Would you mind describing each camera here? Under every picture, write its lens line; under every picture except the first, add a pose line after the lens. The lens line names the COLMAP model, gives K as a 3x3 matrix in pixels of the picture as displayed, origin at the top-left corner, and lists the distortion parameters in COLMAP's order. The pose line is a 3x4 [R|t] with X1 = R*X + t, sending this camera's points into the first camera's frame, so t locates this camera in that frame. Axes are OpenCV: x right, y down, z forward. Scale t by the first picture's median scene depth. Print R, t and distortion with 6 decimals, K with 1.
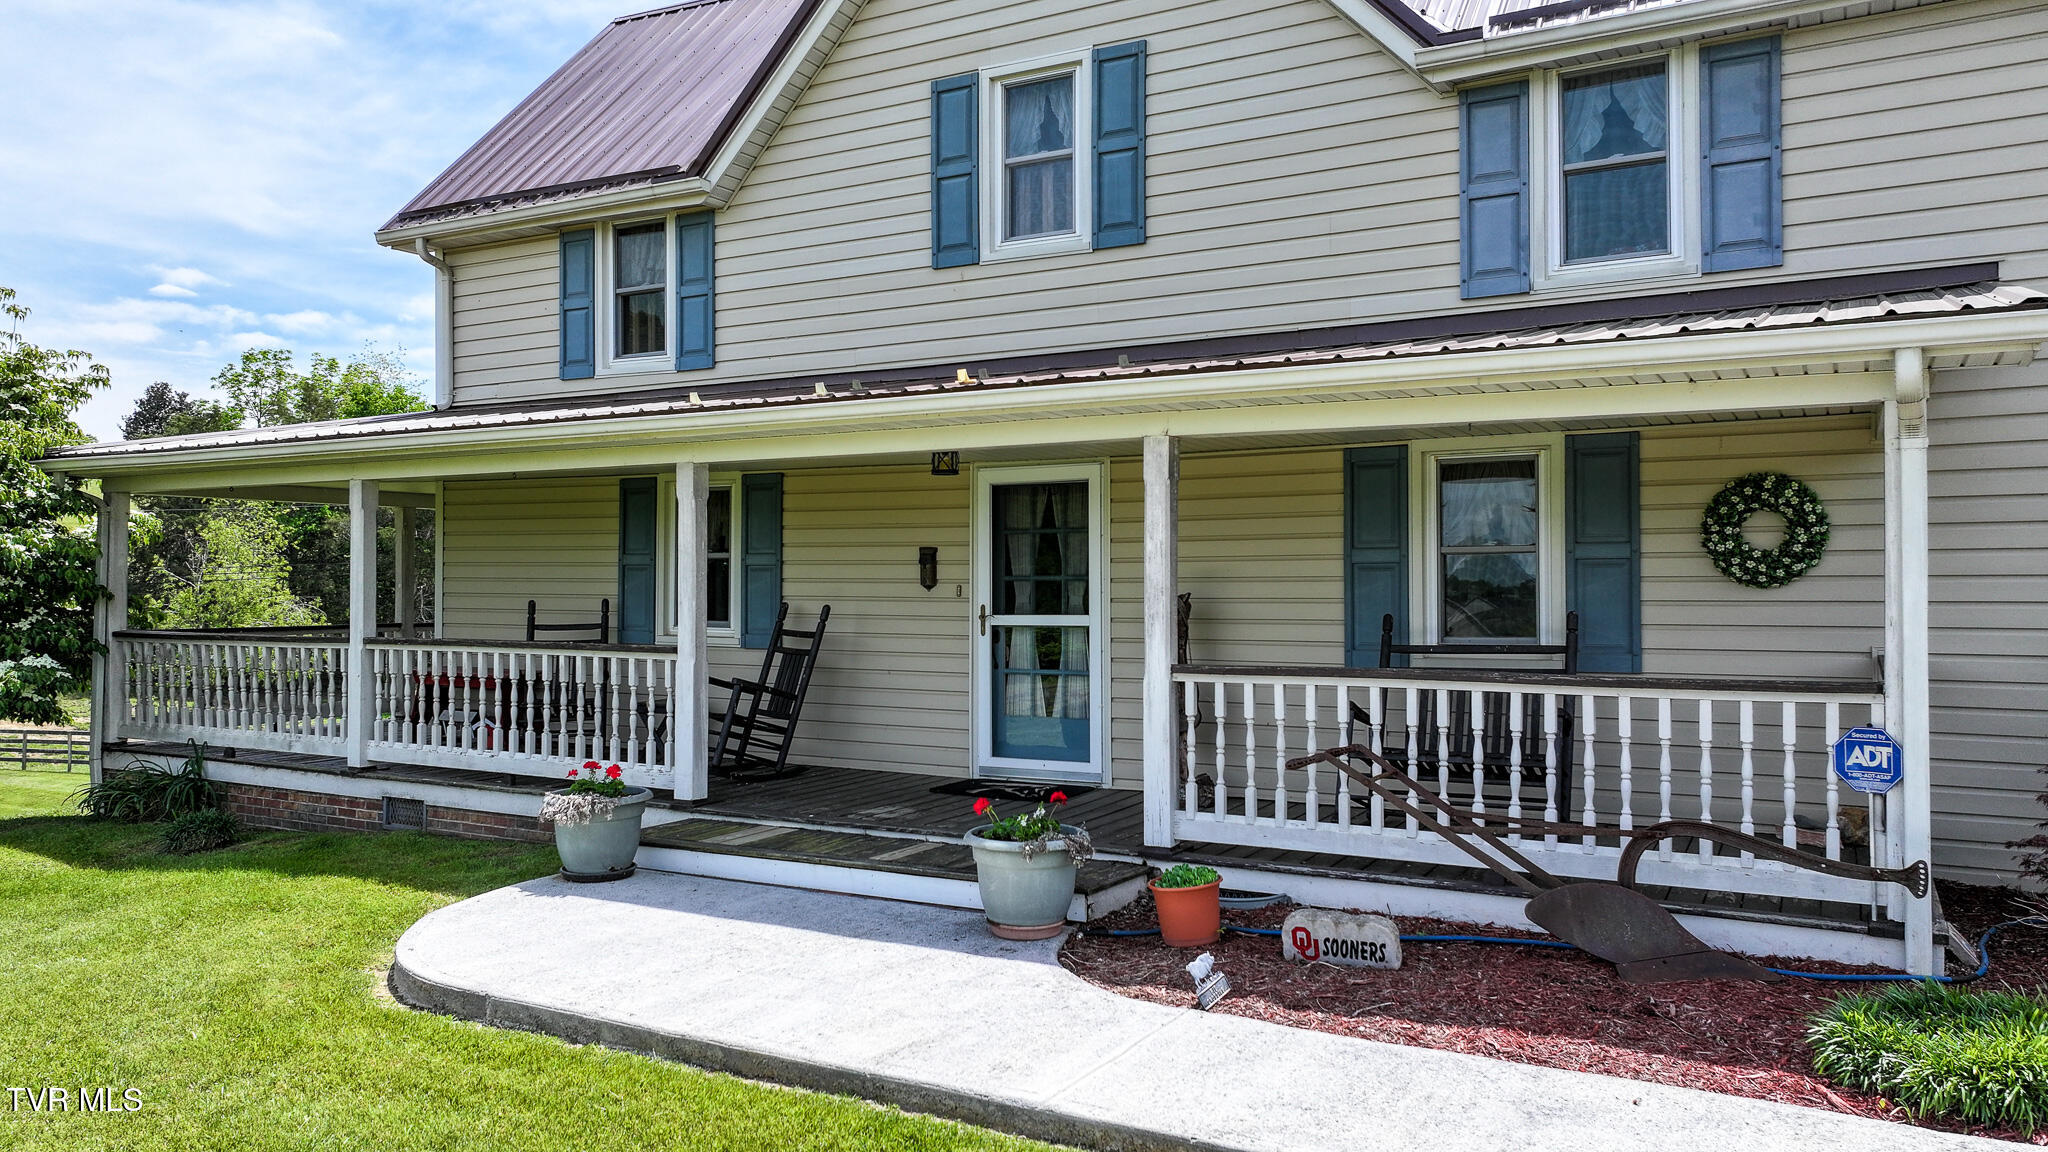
lens RADIAL K [[1447.4, 0, 1031.9], [0, 1447.4, 580.4], [0, 0, 1]] dist [0.002379, 0.011500]
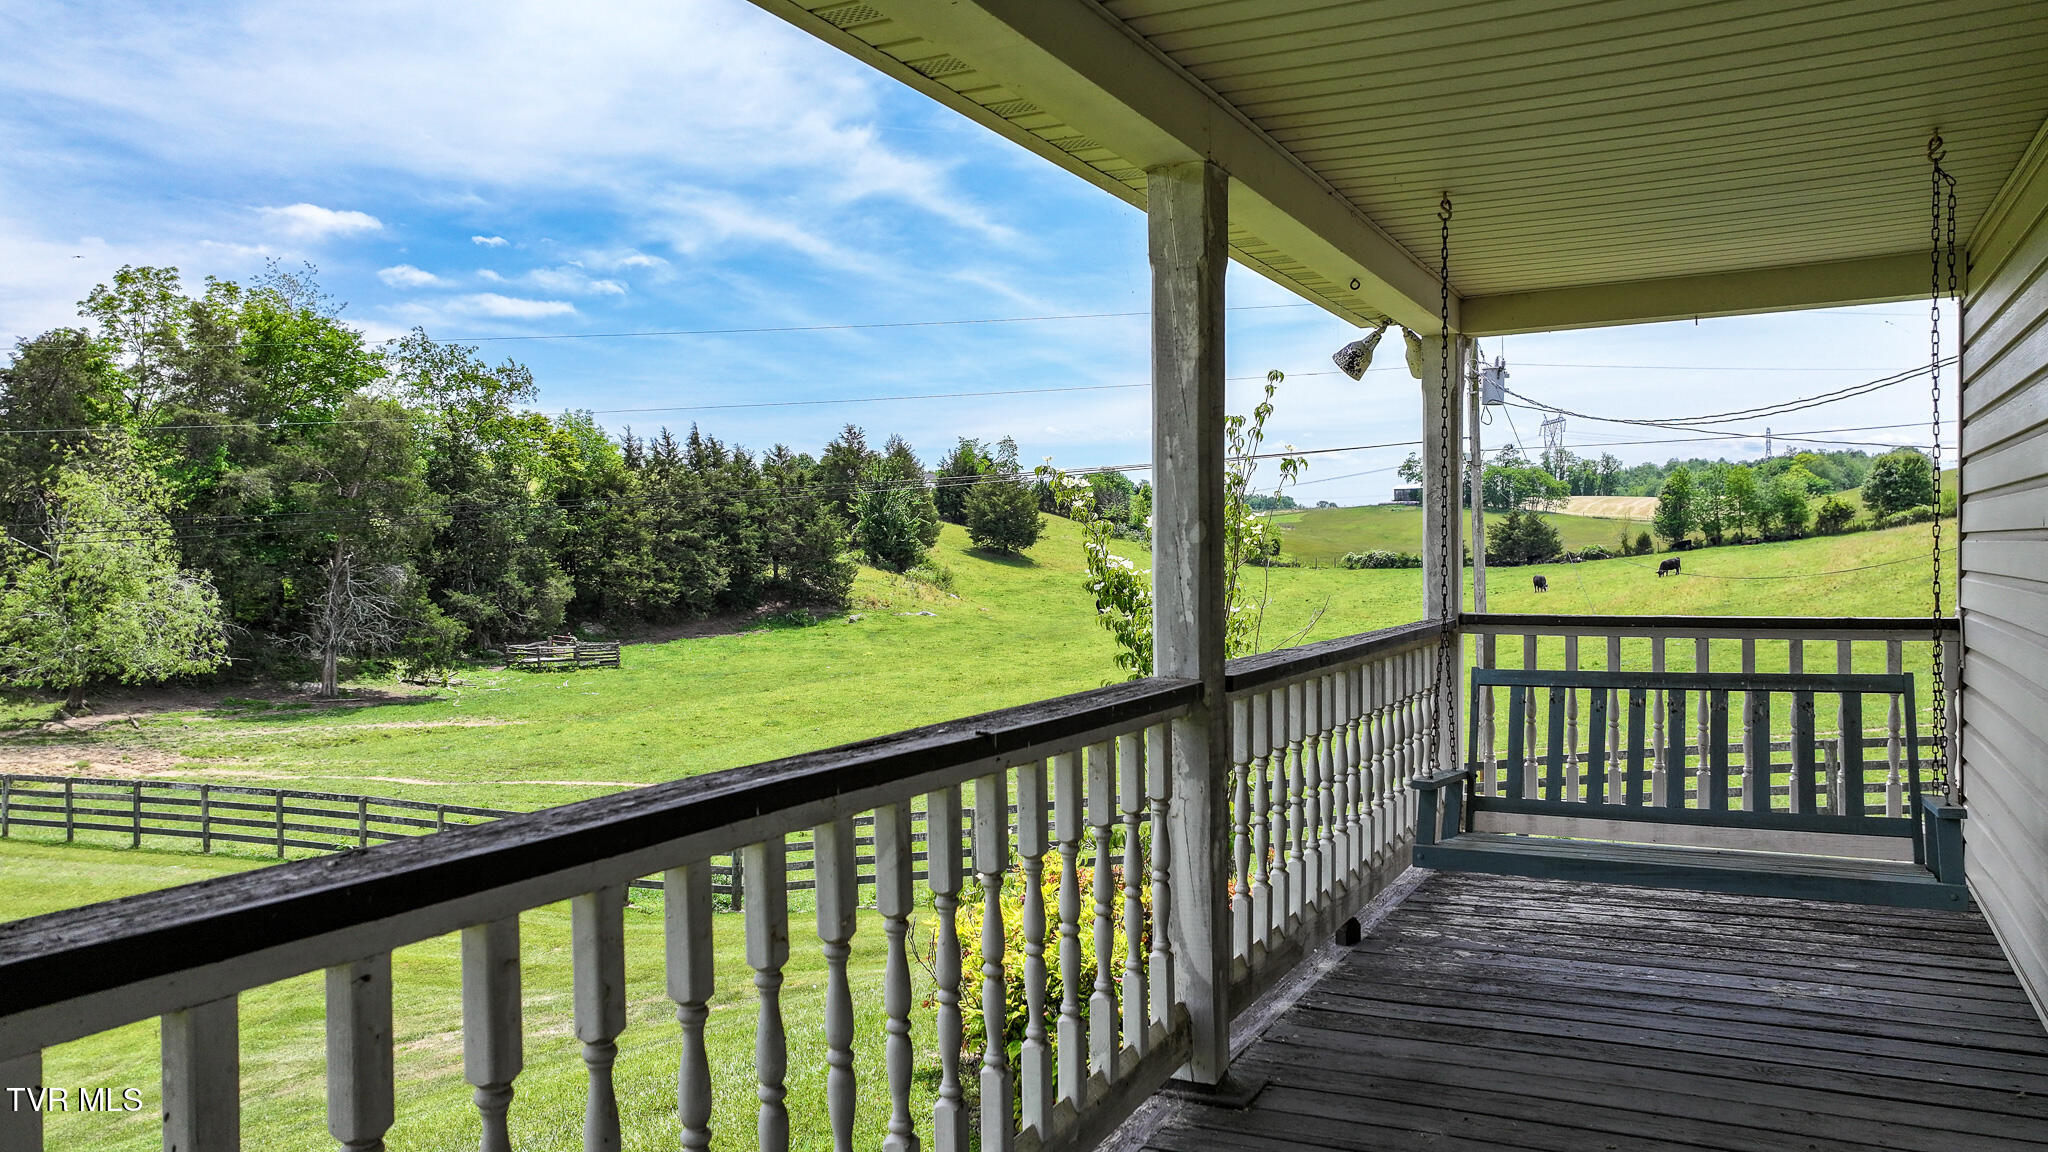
lens RADIAL K [[1447.4, 0, 1023.3], [0, 1447.4, 565.5], [0, 0, 1]] dist [0.002379, 0.011500]
pose [[0.999261, -0.014049, 0.035766, -0.507574], [0.013511, 0.999792, 0.015246, 0.019204], [-0.035973, -0.014751, 0.999244, 1.241009]]
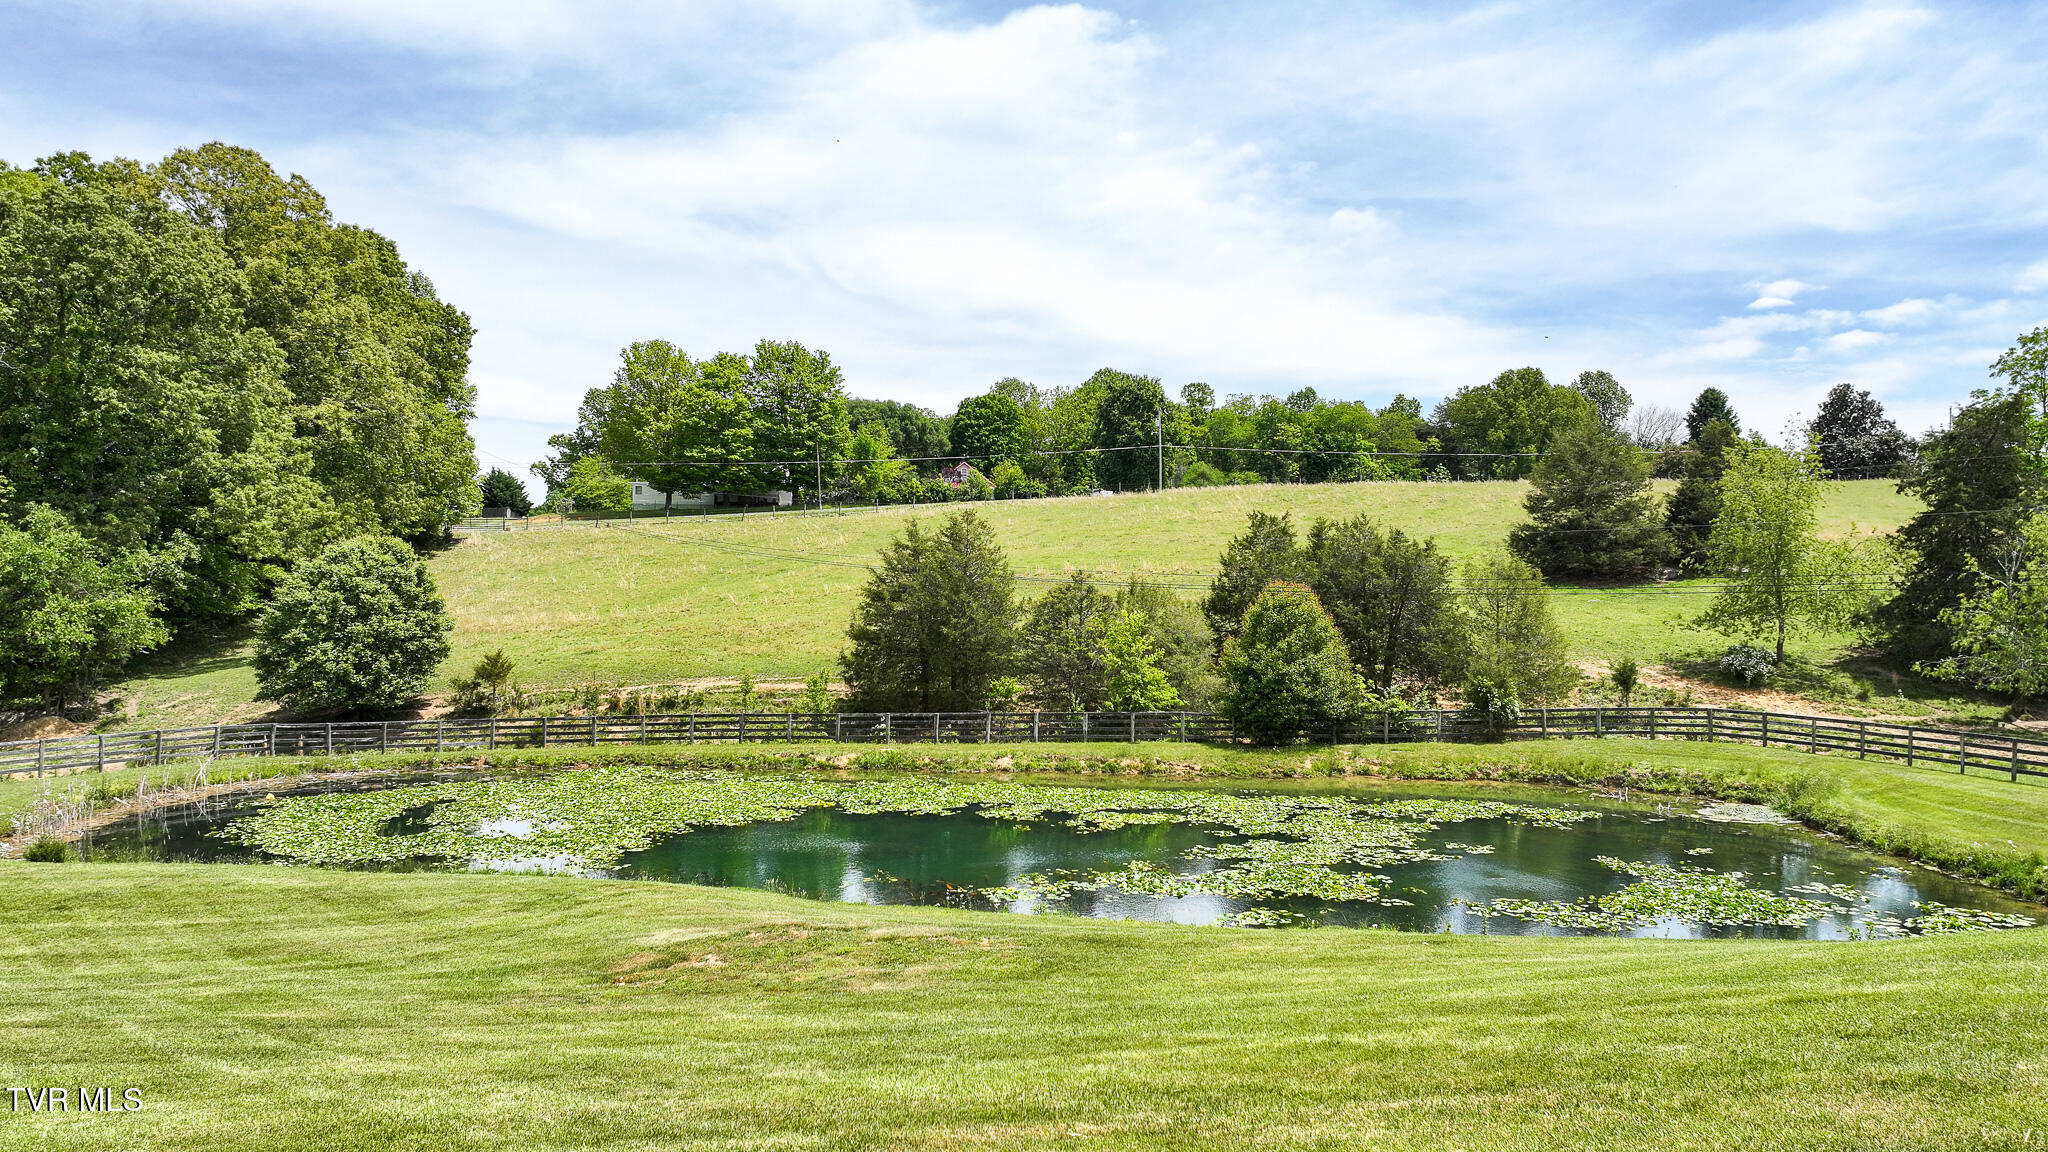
lens RADIAL K [[1447.4, 0, 1027.3], [0, 1447.4, 573.8], [0, 0, 1]] dist [0.002379, 0.011500]
pose [[0.529394, -0.007039, -0.848347, -0.709105], [0.003445, 0.999975, -0.006148, -0.001505], [0.848369, 0.000332, 0.529405, -0.272422]]
